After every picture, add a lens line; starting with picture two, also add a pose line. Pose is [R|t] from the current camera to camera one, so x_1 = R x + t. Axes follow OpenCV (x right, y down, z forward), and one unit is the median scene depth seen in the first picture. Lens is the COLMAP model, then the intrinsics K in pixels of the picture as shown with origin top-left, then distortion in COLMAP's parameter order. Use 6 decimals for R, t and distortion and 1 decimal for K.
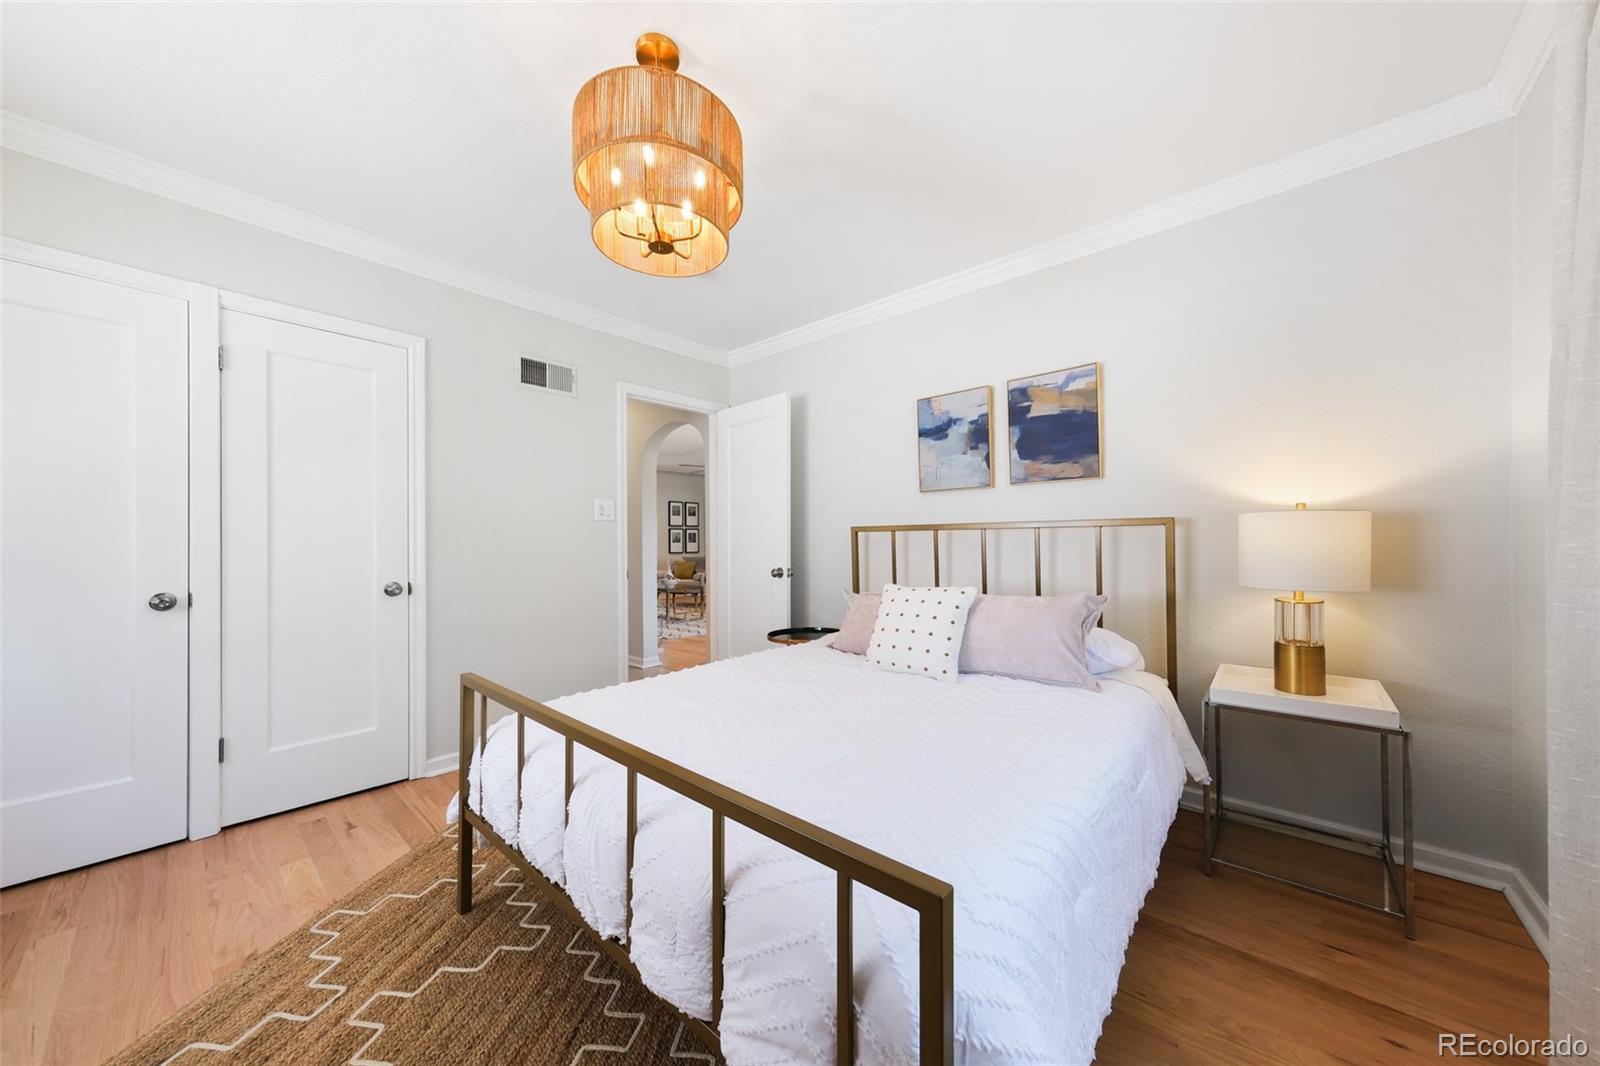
lens RADIAL K [[548.9, 0, 798.6], [0, 548.9, 539.7], [0, 0, 1]] dist [-0.001436, 0.002561]
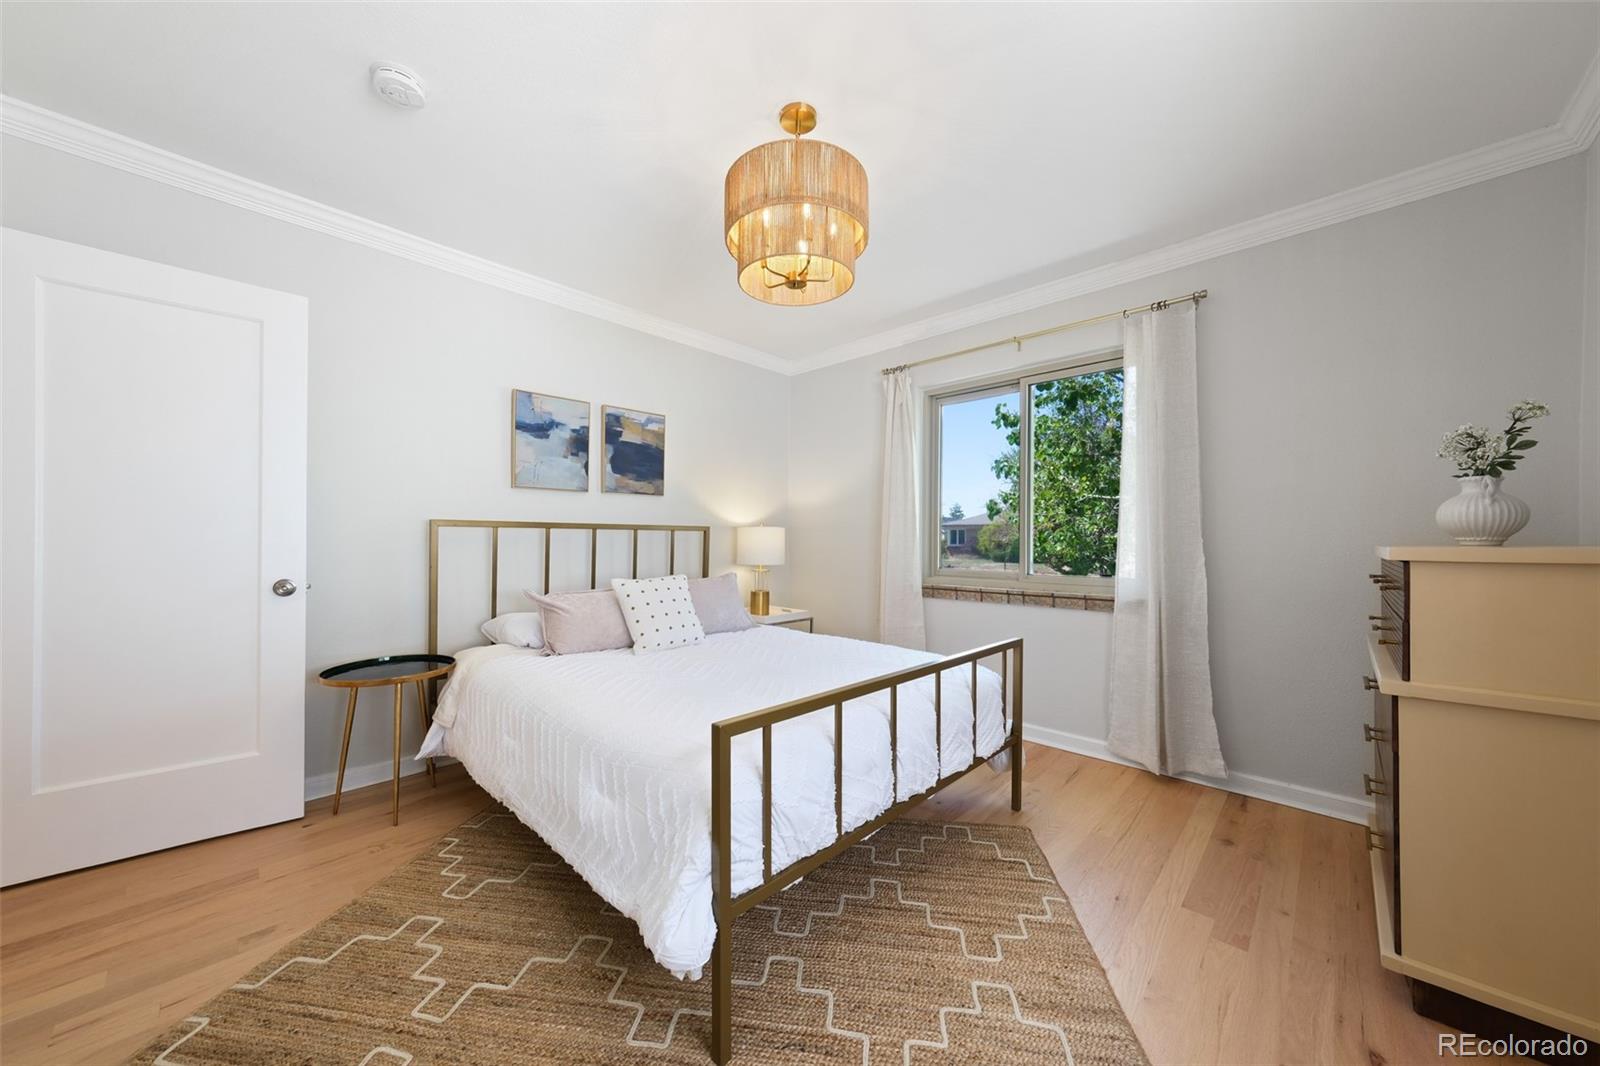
lens RADIAL K [[548.9, 0, 801.1], [0, 548.9, 537.9], [0, 0, 1]] dist [-0.001436, 0.002561]
pose [[0.058665, 0.015864, 0.998152, -0.758306], [-0.006313, 0.999860, -0.015520, 0.013416], [-0.998258, -0.005391, 0.058757, 0.496156]]
